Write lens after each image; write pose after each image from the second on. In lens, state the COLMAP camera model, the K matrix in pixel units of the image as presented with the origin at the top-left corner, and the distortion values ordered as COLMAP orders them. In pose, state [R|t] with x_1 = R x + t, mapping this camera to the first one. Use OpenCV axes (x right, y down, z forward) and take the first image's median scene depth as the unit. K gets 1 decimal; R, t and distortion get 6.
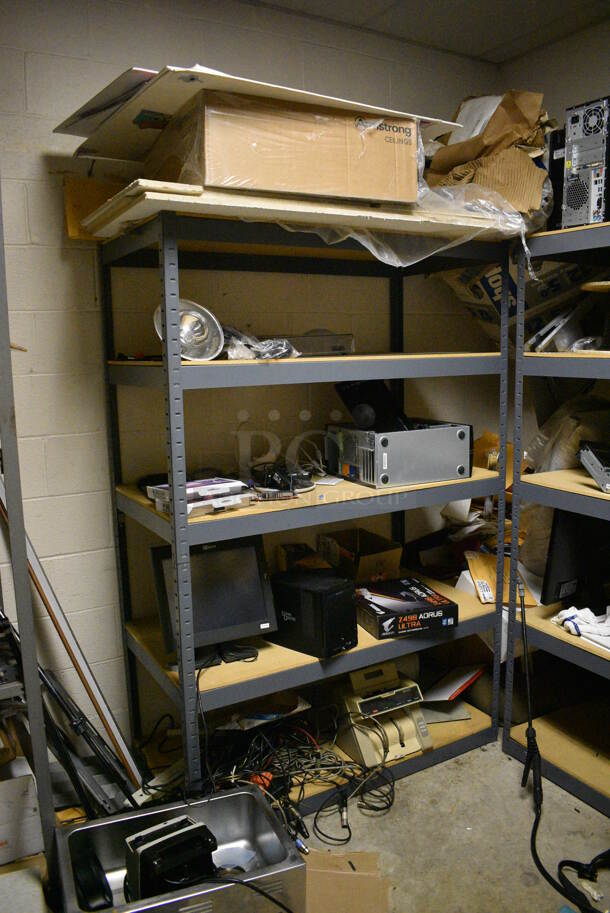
lens RADIAL K [[709.8, 0, 305.0], [0, 709.8, 456.5], [0, 0, 1]] dist [-0.101781, 0.019127]
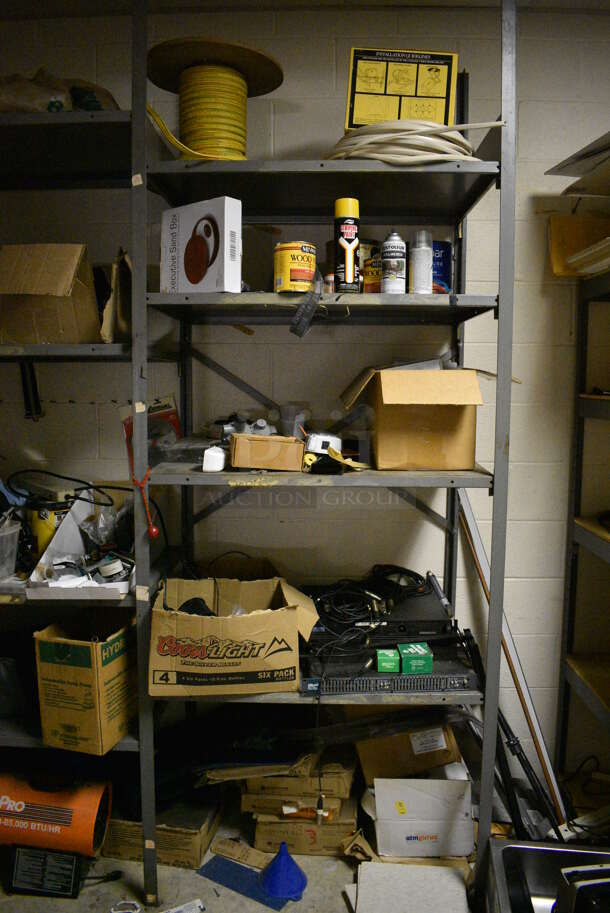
lens RADIAL K [[709.8, 0, 305.0], [0, 709.8, 456.5], [0, 0, 1]] dist [-0.101781, 0.019127]
pose [[0.851526, 0.082061, -0.517851, -0.095791], [-0.101074, 0.994842, -0.008552, 0.002194], [0.514478, 0.059623, 0.855428, -0.064156]]
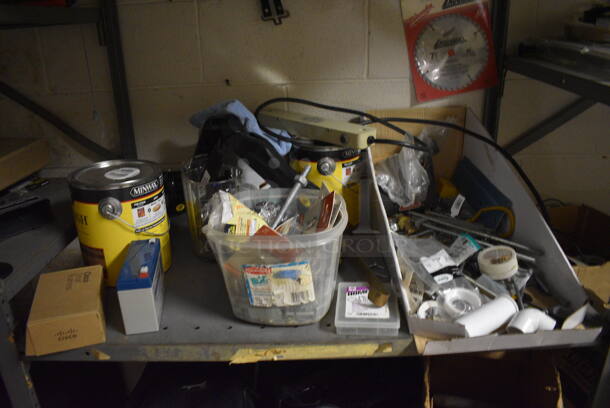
lens RADIAL K [[474.2, 0, 305.0], [0, 474.2, 204.0], [0, 0, 1]] dist [-0.101781, 0.019127]
pose [[0.861039, 0.180824, -0.475305, -0.810022], [-0.063127, 0.965424, 0.252925, 0.040419], [0.504606, -0.187774, 0.842682, 0.252100]]
